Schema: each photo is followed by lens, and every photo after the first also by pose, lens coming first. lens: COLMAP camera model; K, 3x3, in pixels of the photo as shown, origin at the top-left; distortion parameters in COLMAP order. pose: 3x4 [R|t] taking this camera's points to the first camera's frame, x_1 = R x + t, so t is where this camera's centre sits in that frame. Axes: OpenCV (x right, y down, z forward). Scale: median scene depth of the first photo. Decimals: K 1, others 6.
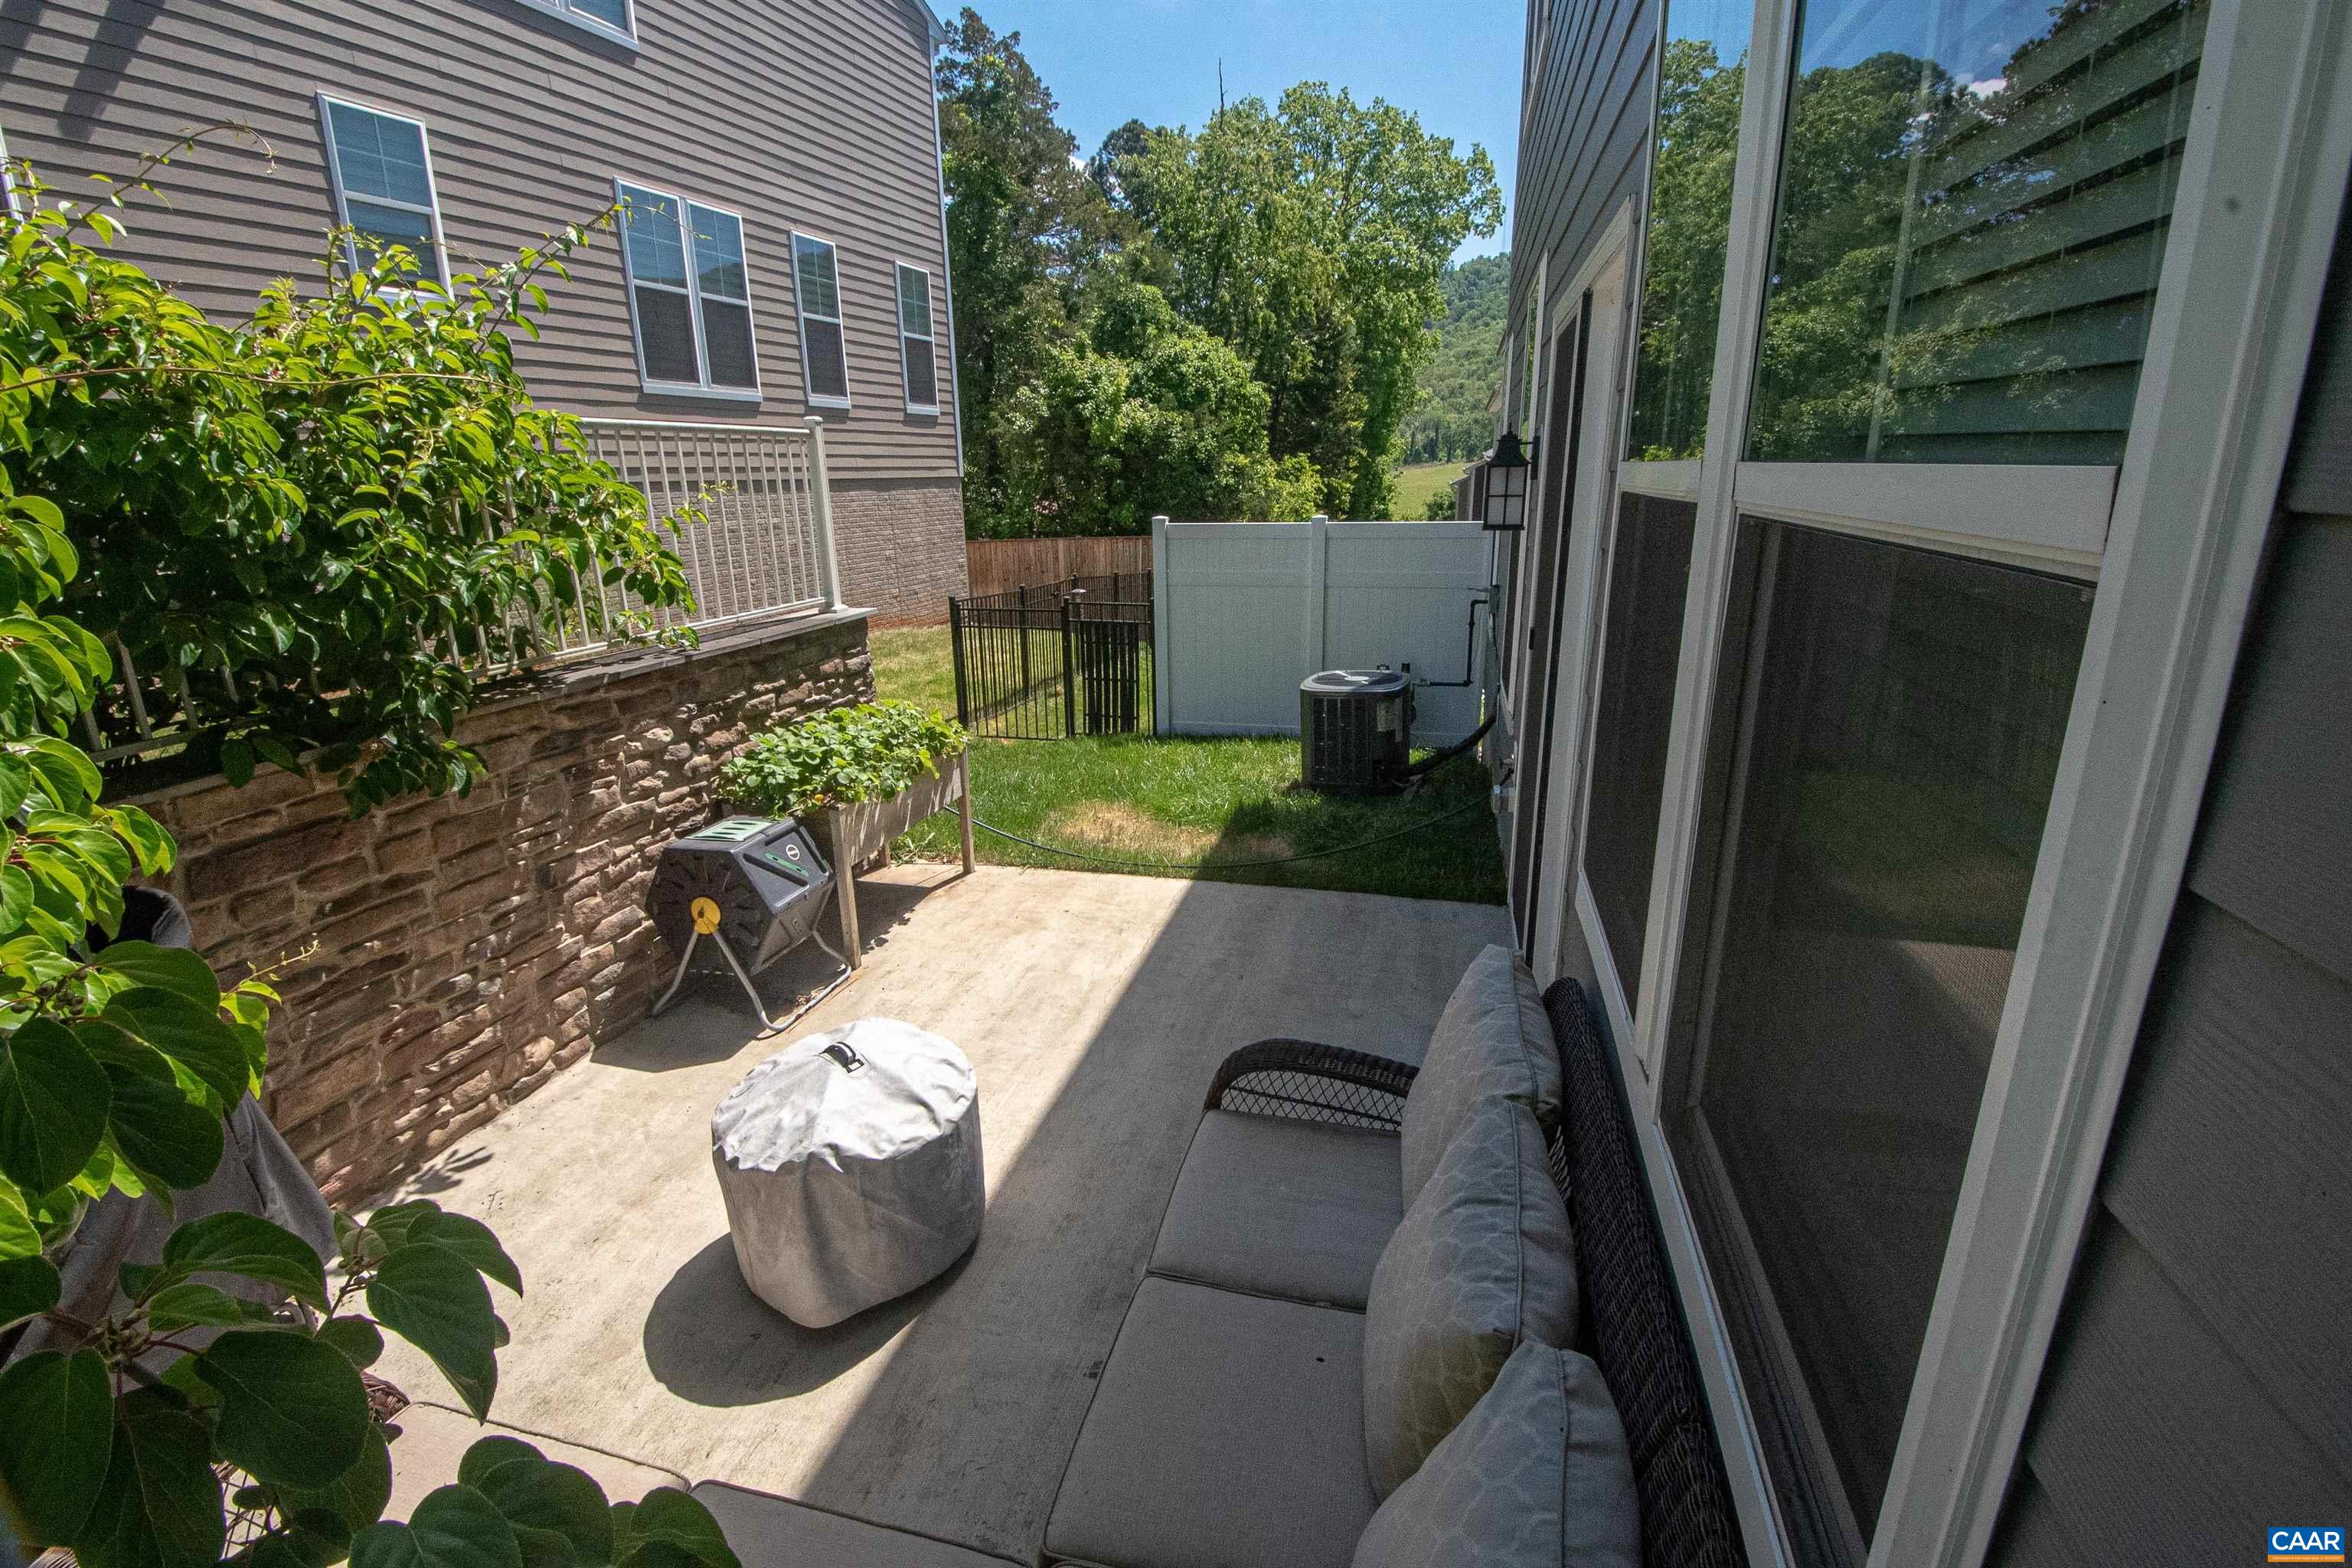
lens RADIAL K [[1072.9, 0, 1175.9], [0, 1072.9, 778.1], [0, 0, 1]] dist [-0.000968, -0.000091]
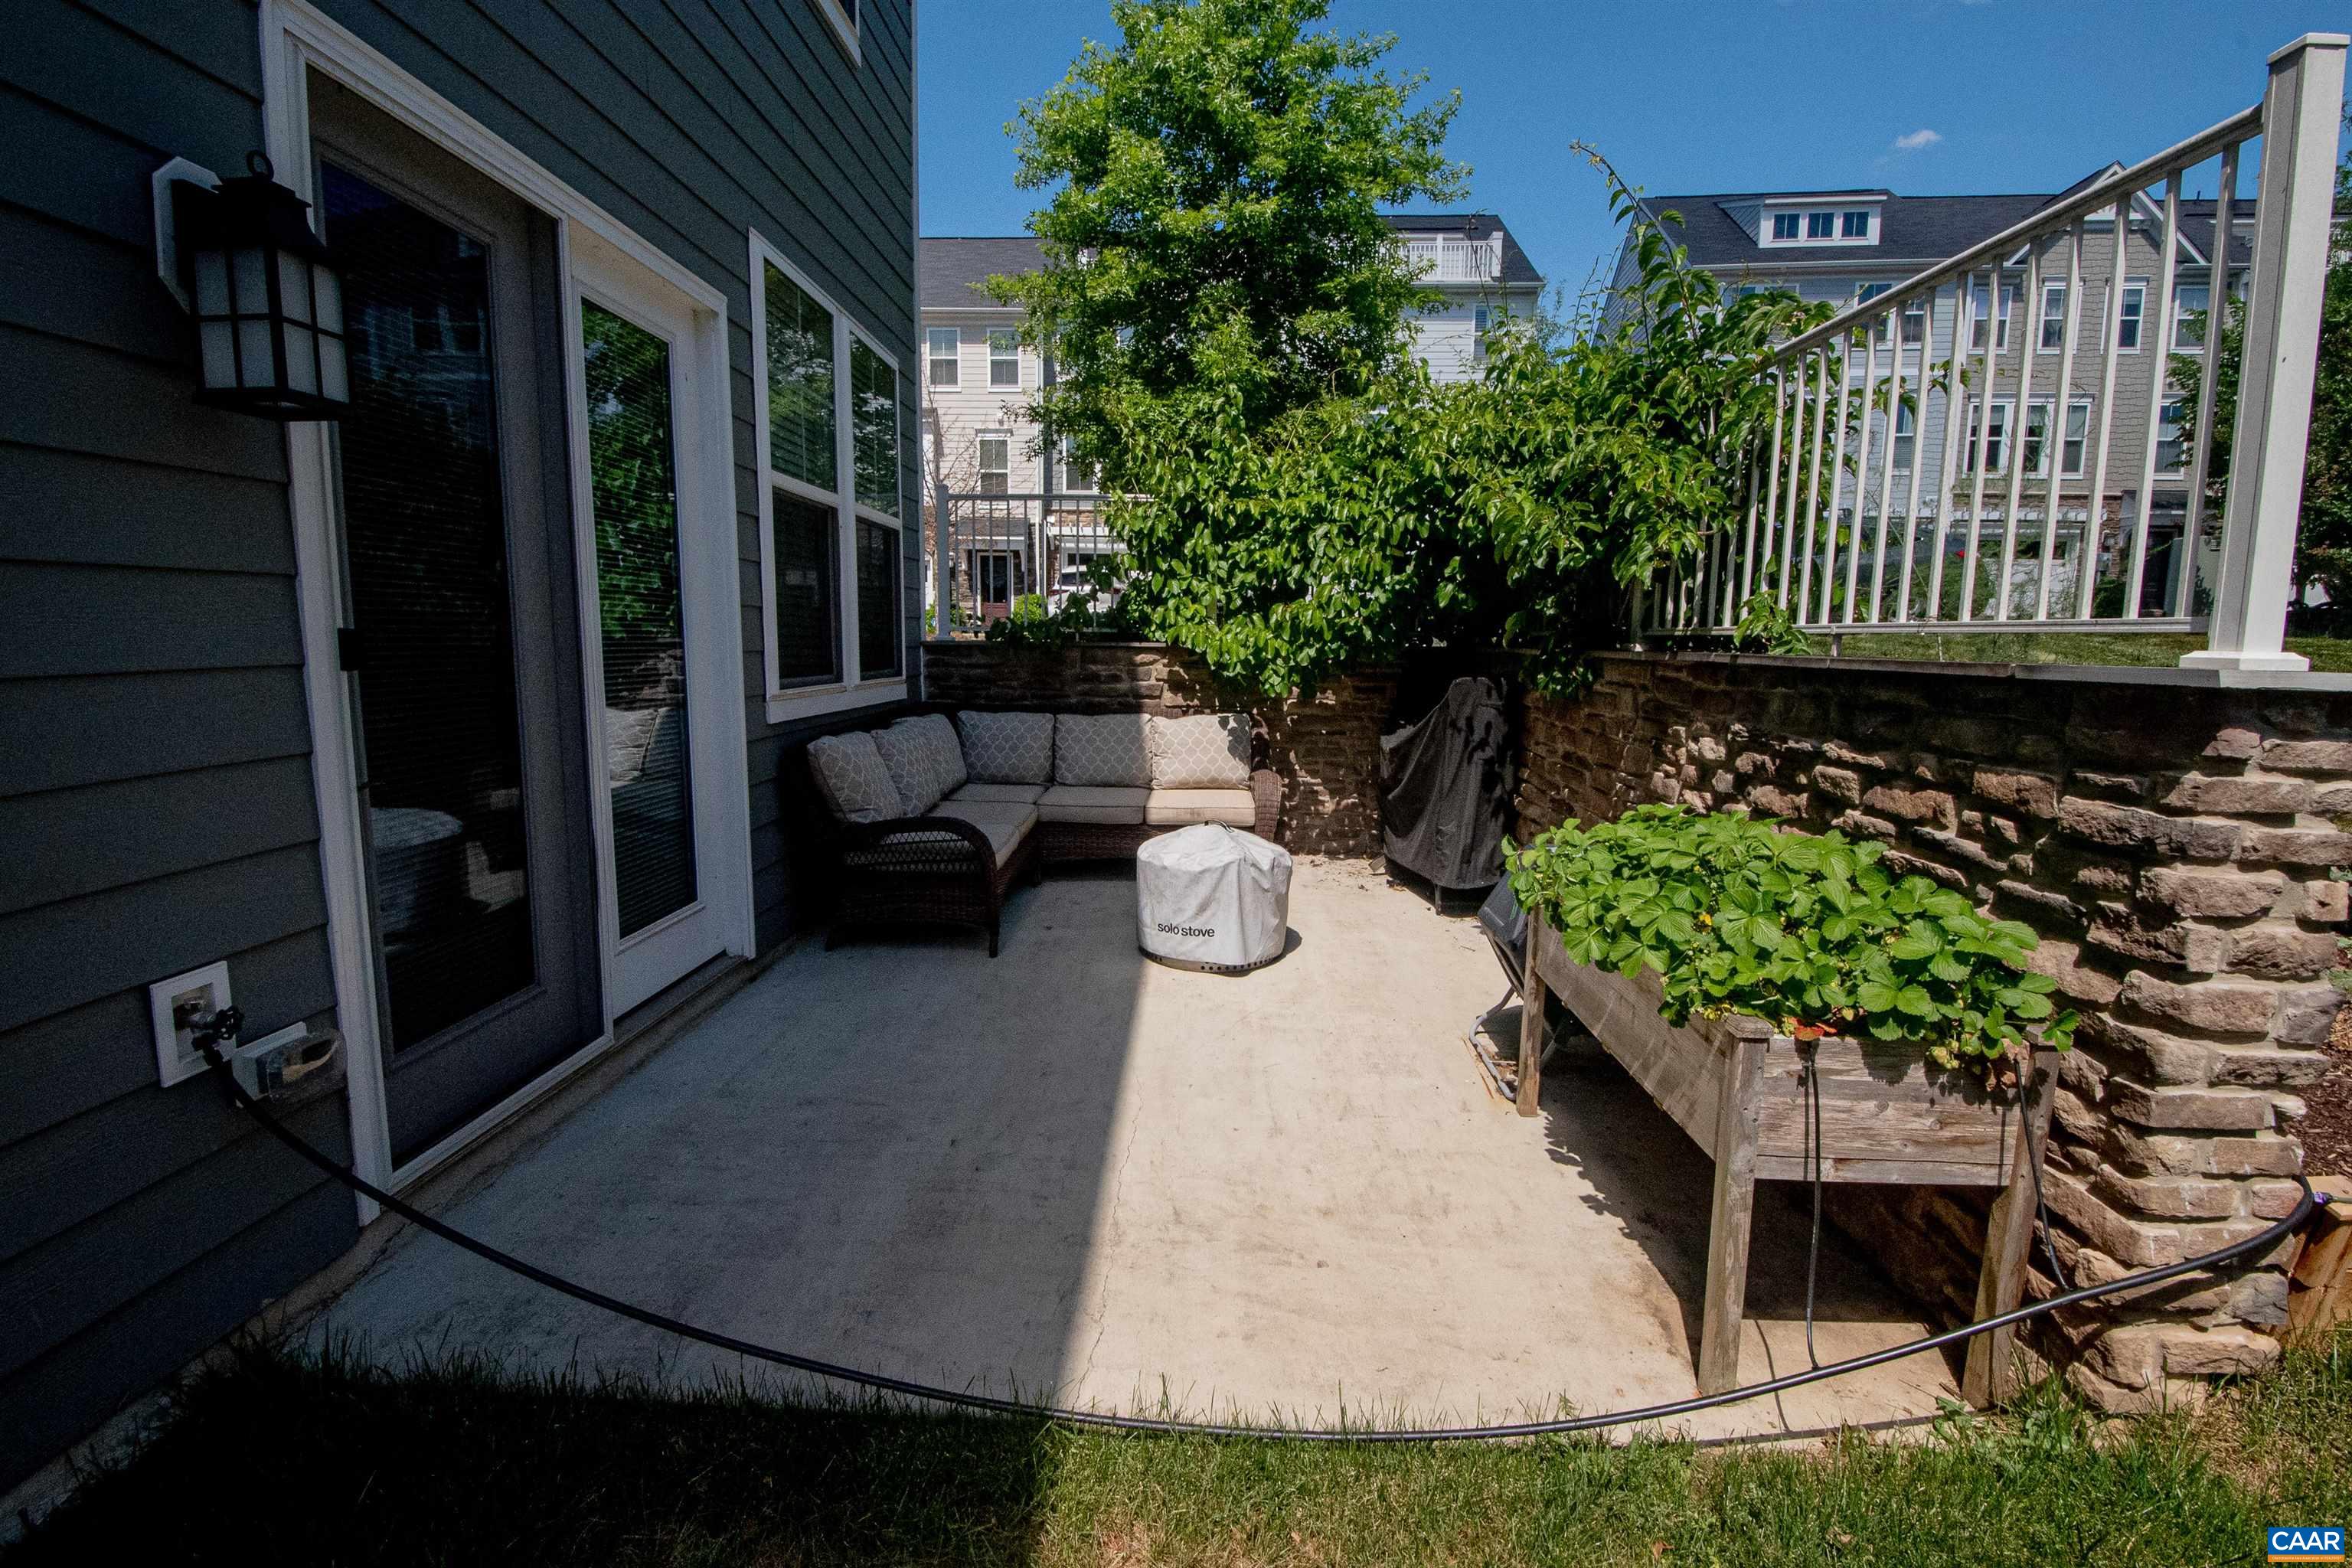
lens RADIAL K [[1072.9, 0, 1173.3], [0, 1072.9, 774.3], [0, 0, 1]] dist [-0.000968, -0.000091]
pose [[-0.976684, 0.035500, -0.211728, 0.053068], [-0.052219, 0.917331, 0.394687, -0.258386], [0.208236, 0.396540, -0.894088, 1.357012]]
